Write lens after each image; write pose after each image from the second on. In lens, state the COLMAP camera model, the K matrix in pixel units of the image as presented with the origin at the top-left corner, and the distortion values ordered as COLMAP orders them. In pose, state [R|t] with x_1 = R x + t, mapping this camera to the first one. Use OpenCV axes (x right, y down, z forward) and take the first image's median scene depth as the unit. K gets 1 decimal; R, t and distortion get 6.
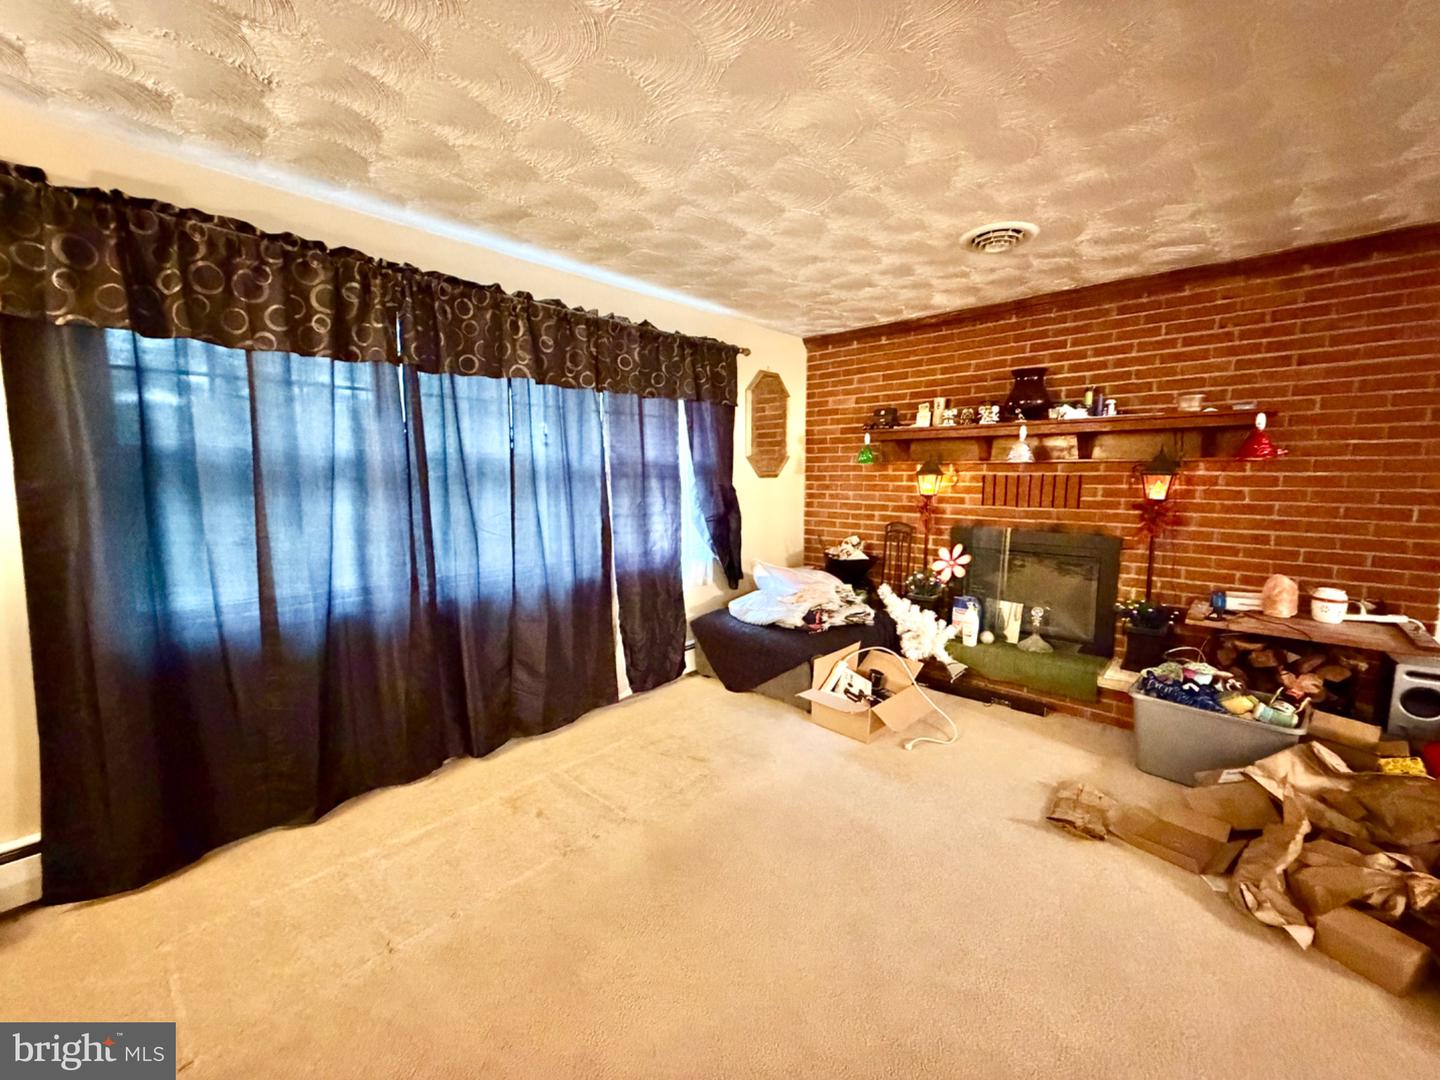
lens RADIAL K [[574.8, 0, 717.6], [0, 574.8, 545.6], [0, 0, 1]] dist [0.000003, 0.000363]
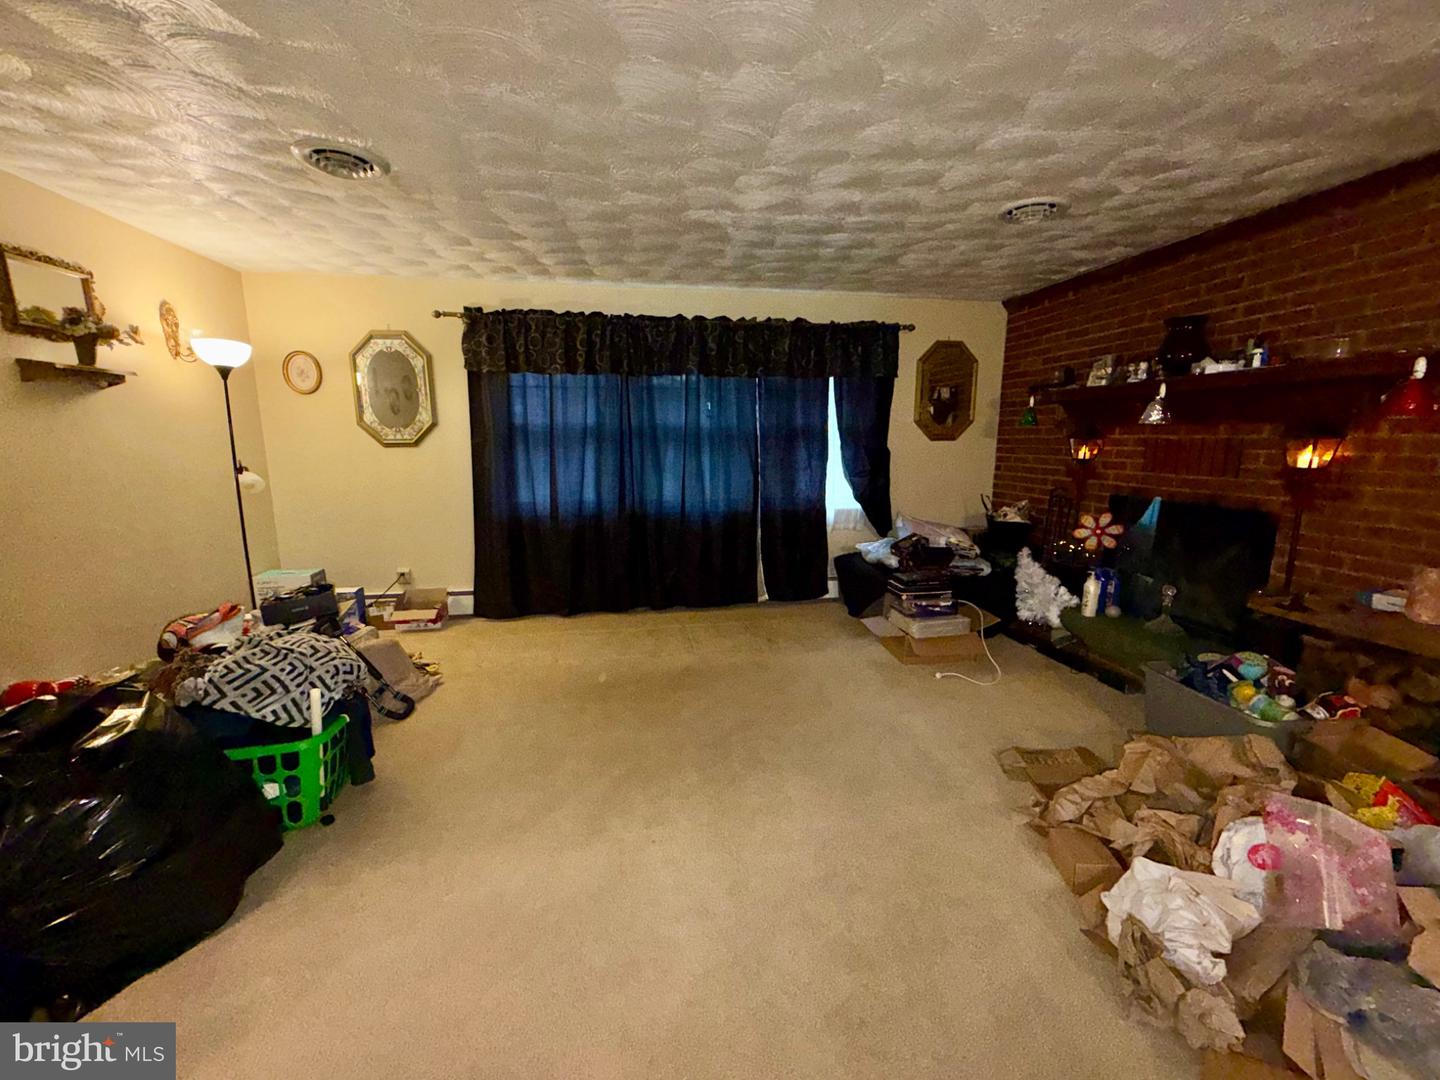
lens RADIAL K [[574.8, 0, 717.6], [0, 574.8, 545.6], [0, 0, 1]] dist [0.000003, 0.000363]
pose [[0.793339, 0.112726, -0.598252, 0.602814], [-0.076281, 0.993369, 0.086020, 0.024266], [0.603982, -0.022608, 0.796677, -0.171329]]
